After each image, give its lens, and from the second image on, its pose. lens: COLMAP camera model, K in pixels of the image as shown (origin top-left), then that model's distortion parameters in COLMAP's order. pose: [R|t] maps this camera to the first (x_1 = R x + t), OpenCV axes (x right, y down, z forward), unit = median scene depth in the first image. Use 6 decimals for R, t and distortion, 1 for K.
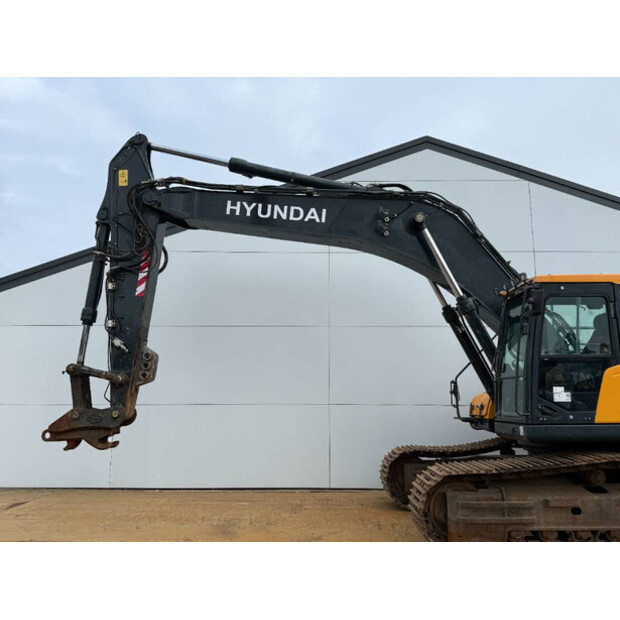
lens RADIAL K [[517.6, 0, 310.0], [0, 517.6, 310.0], [0, 0, 1]] dist [0.139780, -0.250461]
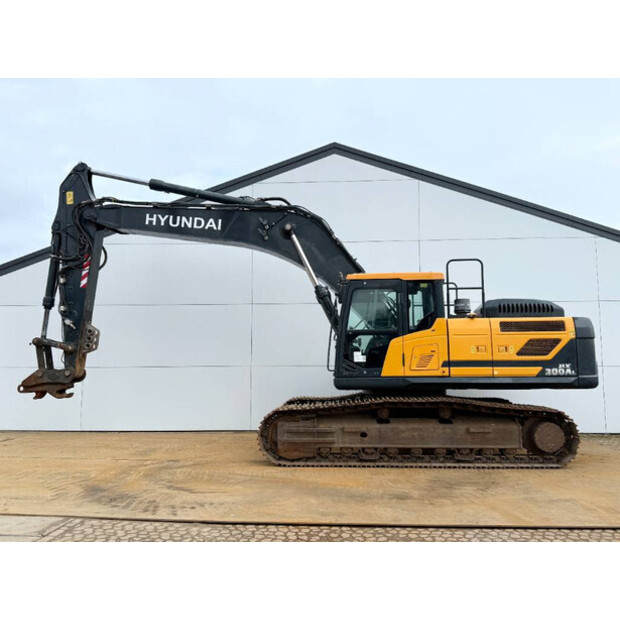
lens RADIAL K [[542.2, 0, 310.0], [0, 542.2, 310.0], [0, 0, 1]] dist [0.166878, -0.380588]
pose [[0.998690, -0.010466, -0.050085, 0.324488], [0.014137, 0.997194, 0.073520, -0.064049], [0.049175, -0.074131, 0.996035, -0.387239]]
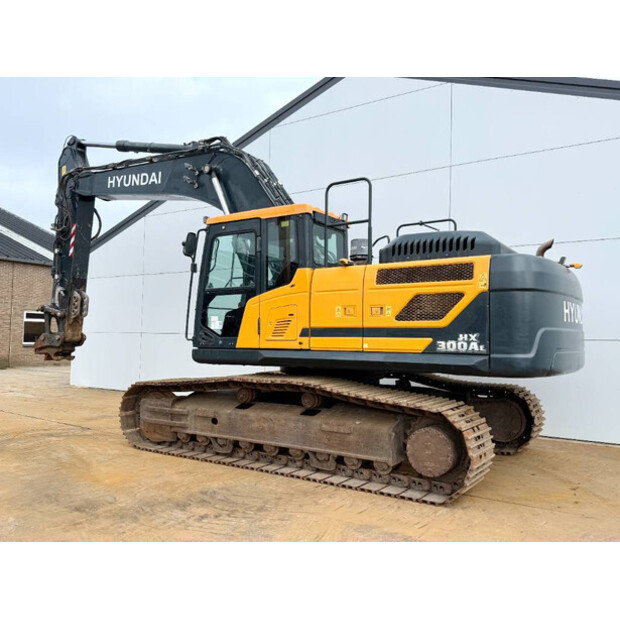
lens RADIAL K [[542.2, 0, 310.0], [0, 542.2, 310.0], [0, 0, 1]] dist [0.166878, -0.380588]
pose [[0.830235, -0.017118, -0.557150, 1.018070], [0.086019, 0.991490, 0.097718, 0.026596], [0.550736, -0.129054, 0.824642, 0.107821]]
